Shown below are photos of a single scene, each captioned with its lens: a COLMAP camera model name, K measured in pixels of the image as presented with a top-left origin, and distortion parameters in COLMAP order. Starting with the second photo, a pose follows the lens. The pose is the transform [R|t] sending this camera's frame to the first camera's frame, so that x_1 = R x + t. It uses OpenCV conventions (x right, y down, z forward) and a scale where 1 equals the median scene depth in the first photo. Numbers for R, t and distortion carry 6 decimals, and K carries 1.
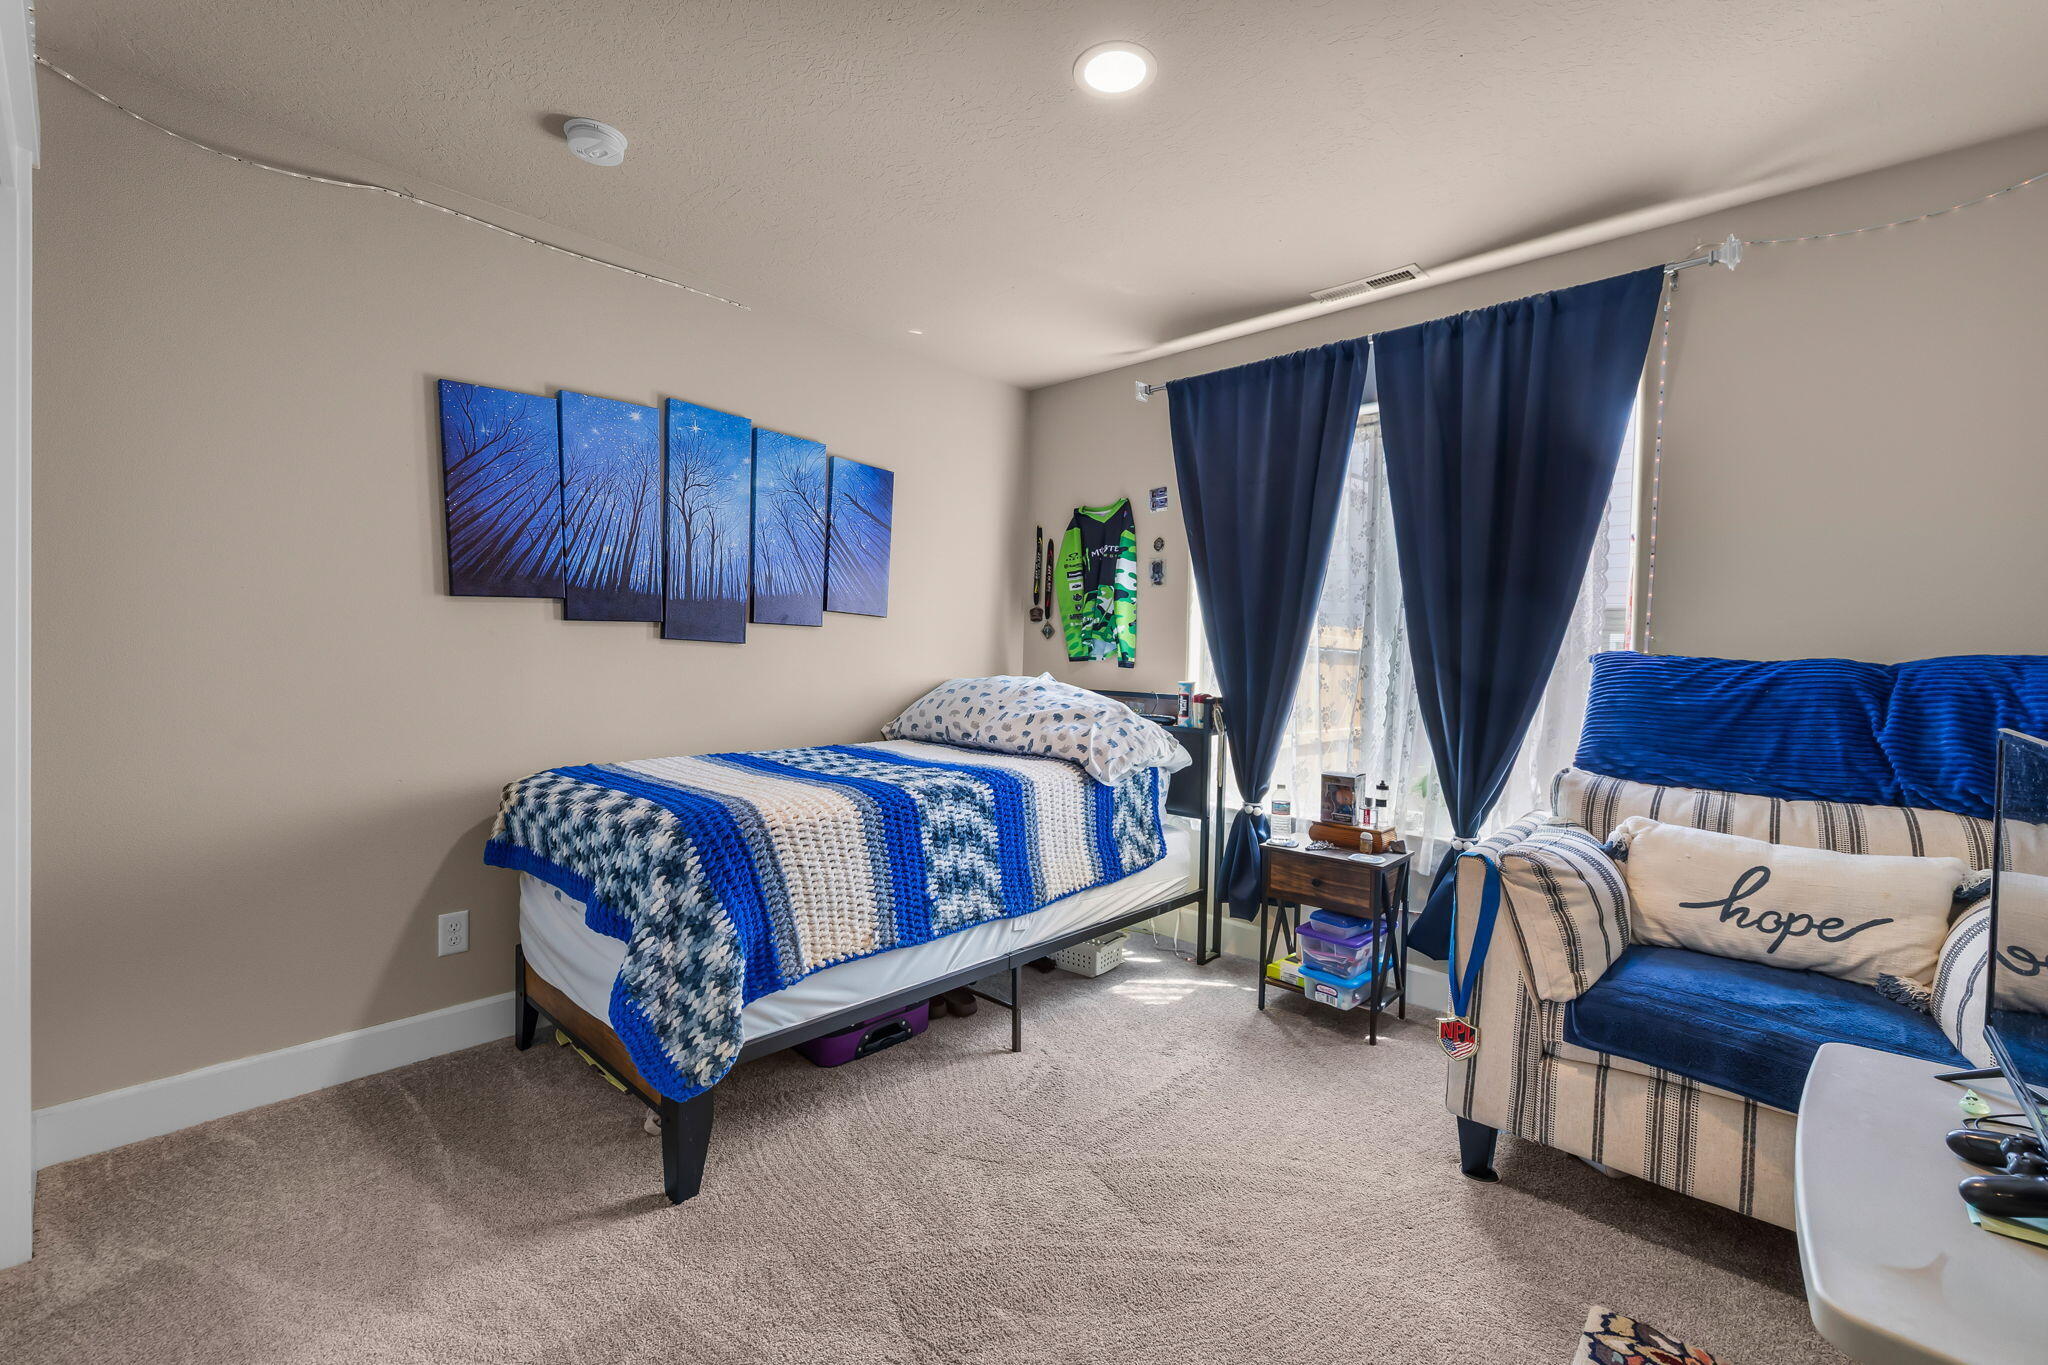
lens RADIAL K [[871.8, 0, 1023.7], [0, 871.8, 691.2], [0, 0, 1]] dist [0.003871, 0.001177]
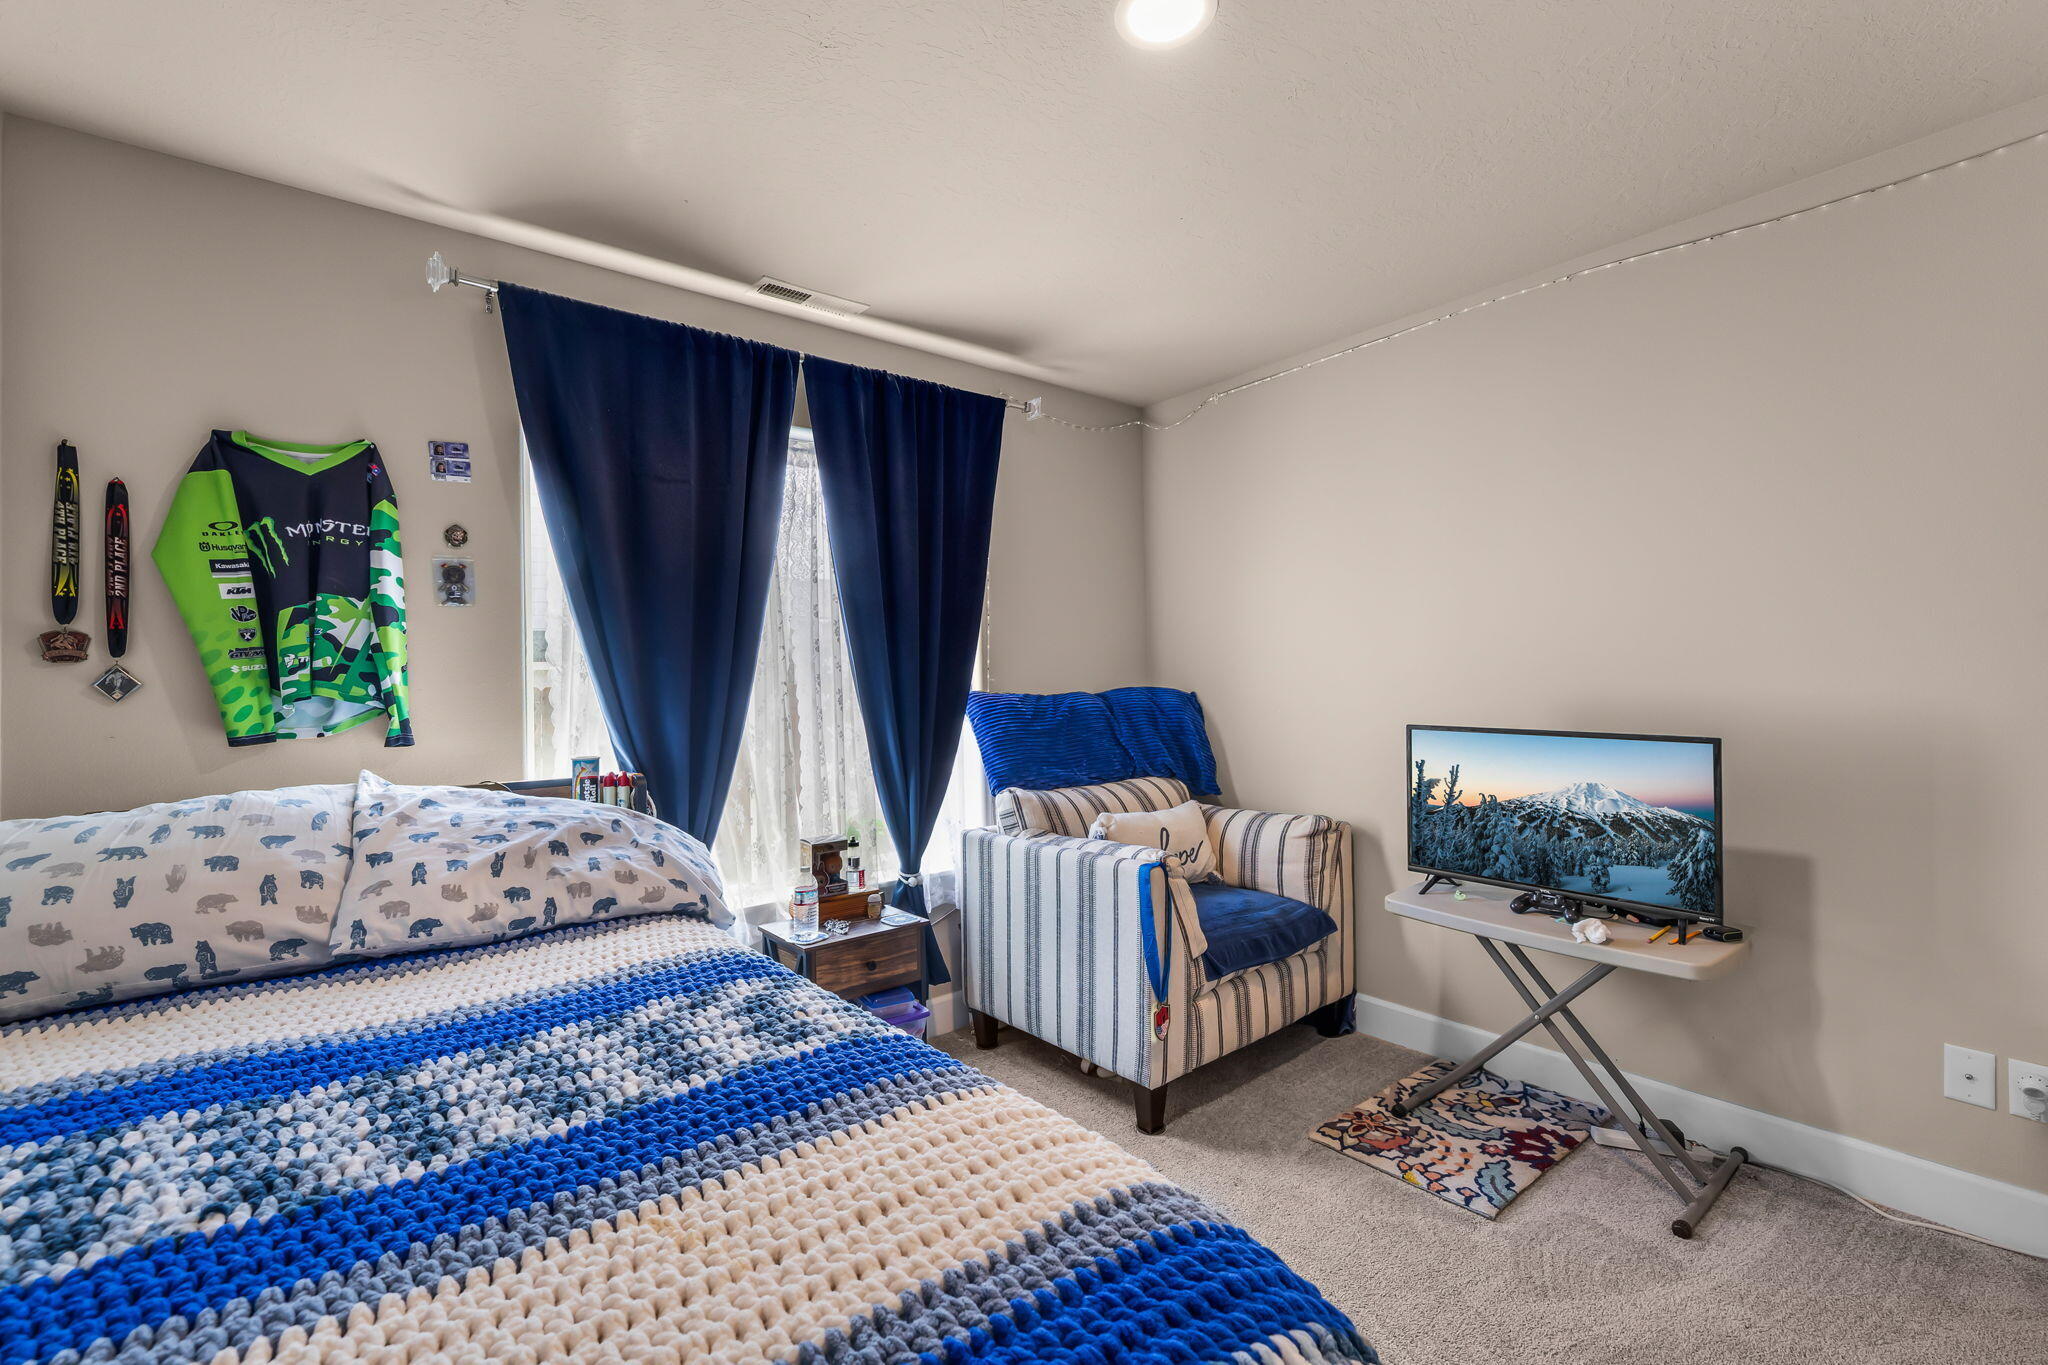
lens RADIAL K [[871.8, 0, 1021.5], [0, 871.8, 668.5], [0, 0, 1]] dist [0.003871, 0.001177]
pose [[0.148330, -0.011853, 0.988867, -0.376139], [0.062907, 0.998016, 0.002526, -0.053237], [-0.986935, 0.061832, 0.148781, 0.522221]]
